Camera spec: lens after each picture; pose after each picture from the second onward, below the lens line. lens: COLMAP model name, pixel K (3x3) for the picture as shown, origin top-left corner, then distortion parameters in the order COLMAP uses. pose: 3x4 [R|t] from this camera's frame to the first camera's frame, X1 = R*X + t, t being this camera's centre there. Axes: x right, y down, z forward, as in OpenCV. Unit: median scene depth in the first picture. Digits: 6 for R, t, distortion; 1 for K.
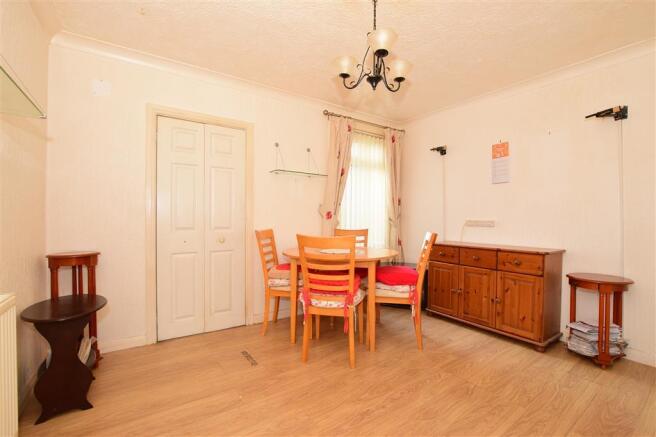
lens RADIAL K [[309.4, 0, 328.0], [0, 309.4, 218.5], [0, 0, 1]] dist [-0.000662, -0.000049]
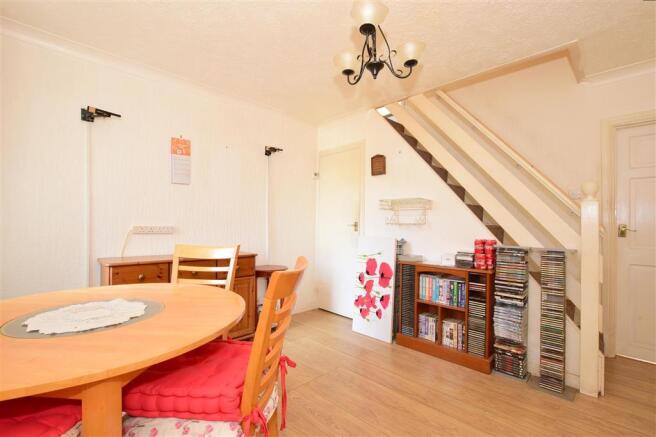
lens RADIAL K [[309.4, 0, 328.0], [0, 309.4, 218.5], [0, 0, 1]] dist [-0.000662, -0.000049]
pose [[-0.205489, 0.019498, 0.978465, -0.386032], [-0.006499, 0.999752, -0.021287, 0.000084], [-0.978638, -0.010734, -0.205312, 0.766488]]
